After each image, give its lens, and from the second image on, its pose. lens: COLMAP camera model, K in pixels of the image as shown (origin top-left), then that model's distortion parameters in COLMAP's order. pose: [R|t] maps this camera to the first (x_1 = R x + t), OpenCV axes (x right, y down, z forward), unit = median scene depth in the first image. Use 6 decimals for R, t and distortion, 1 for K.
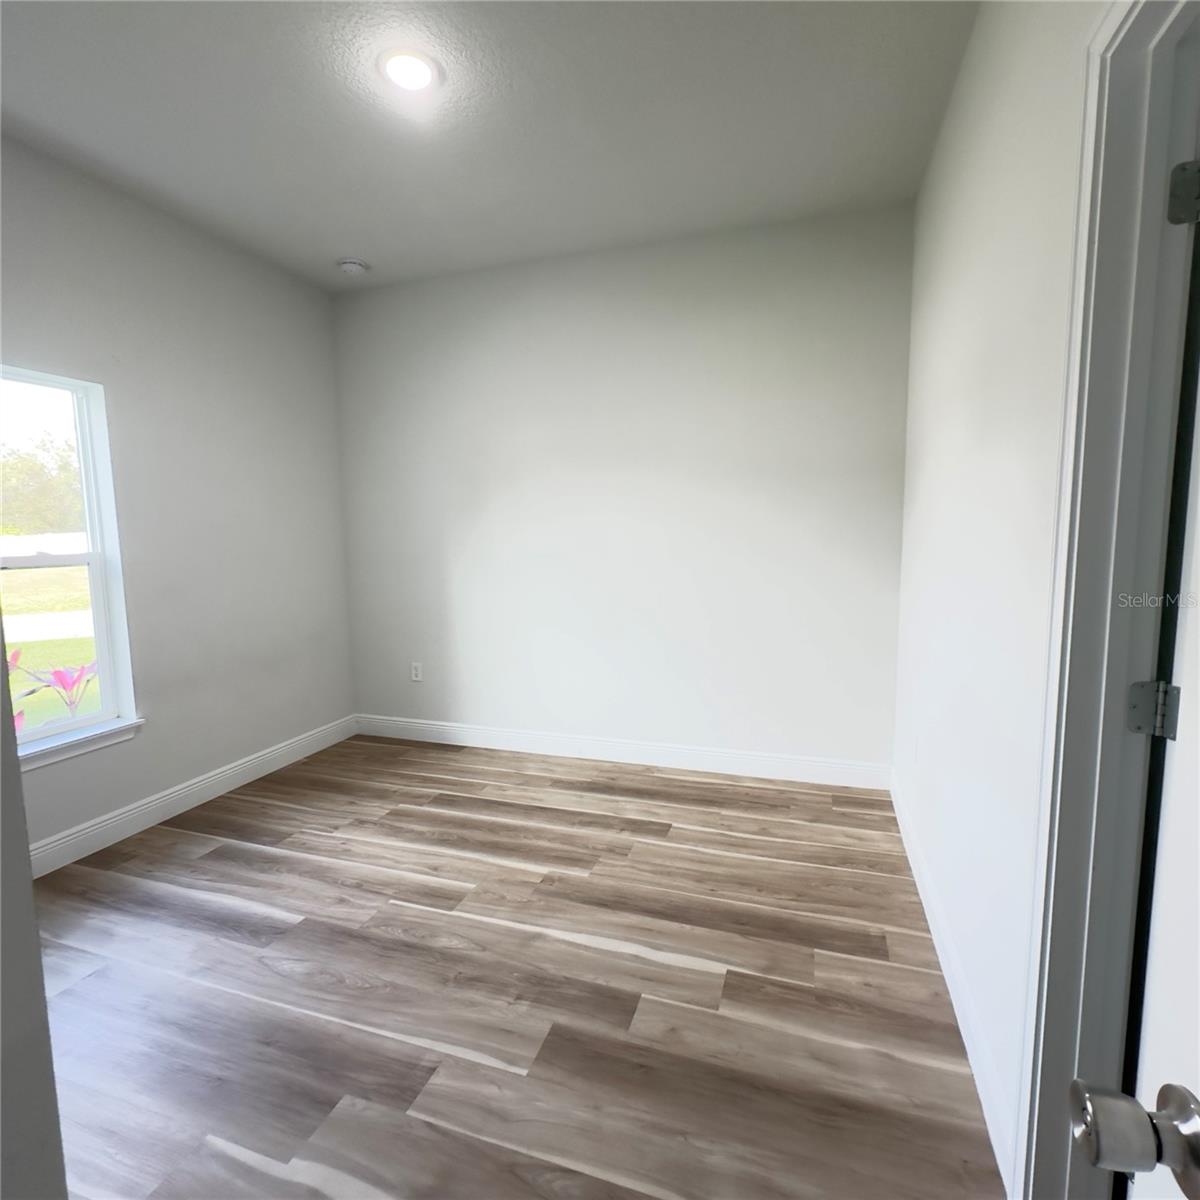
lens RADIAL K [[634.7, 0, 599.3], [0, 634.7, 601.0], [0, 0, 1]] dist [0.000893, -0.000929]
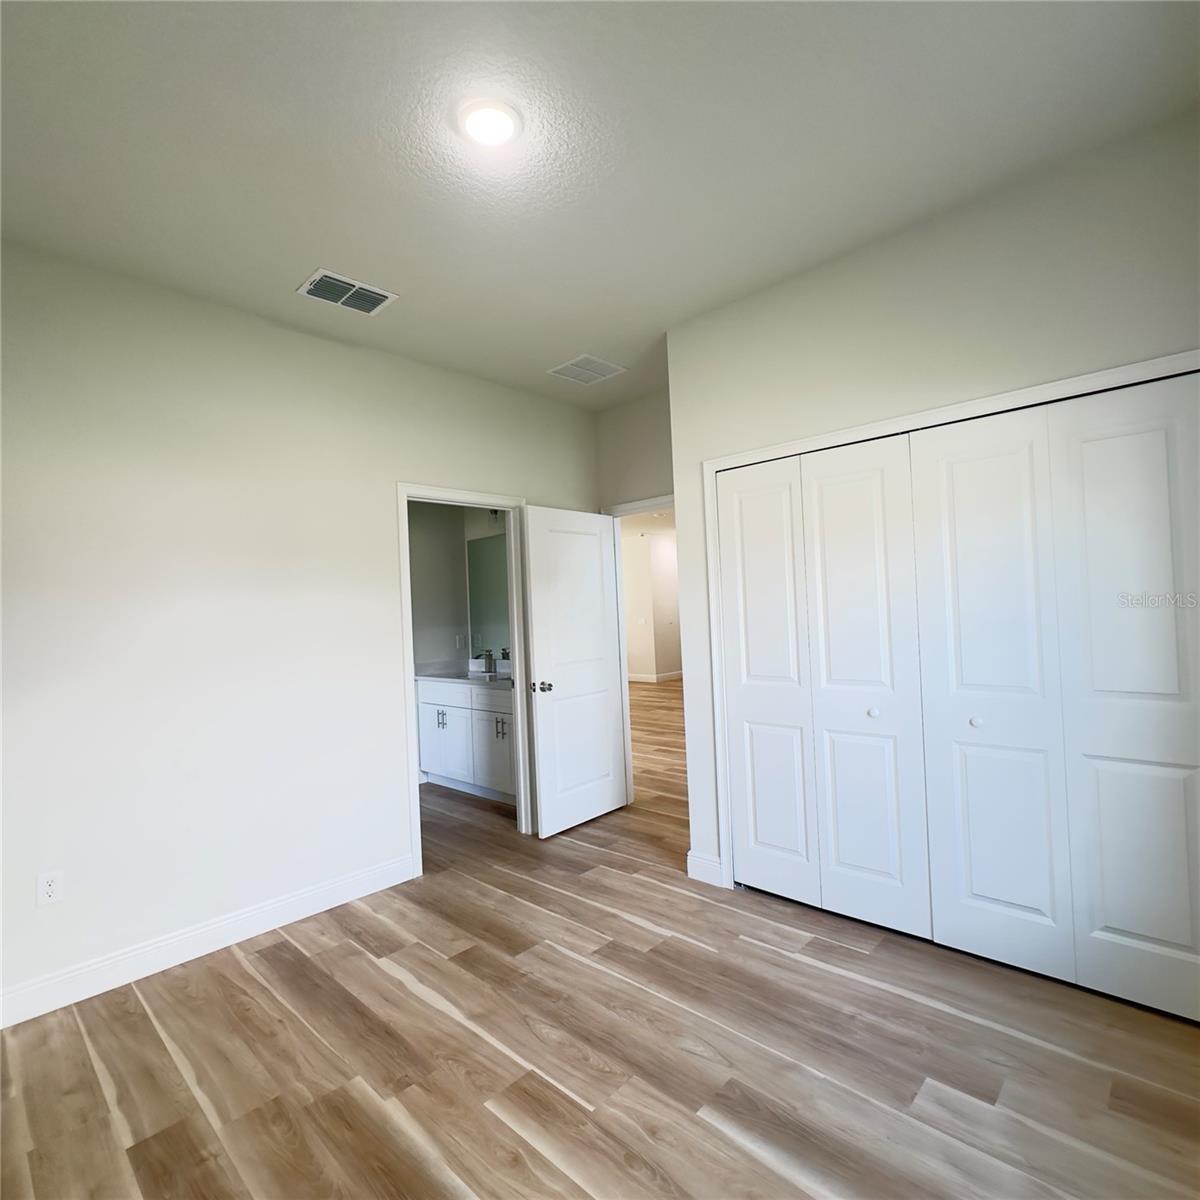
lens RADIAL K [[634.7, 0, 599.3], [0, 634.7, 602.0], [0, 0, 1]] dist [0.000893, -0.000929]
pose [[-0.902182, 0.057377, 0.427522, -0.776184], [0.101889, 0.991414, 0.081955, -0.211413], [-0.419149, 0.117498, -0.900282, 1.795029]]
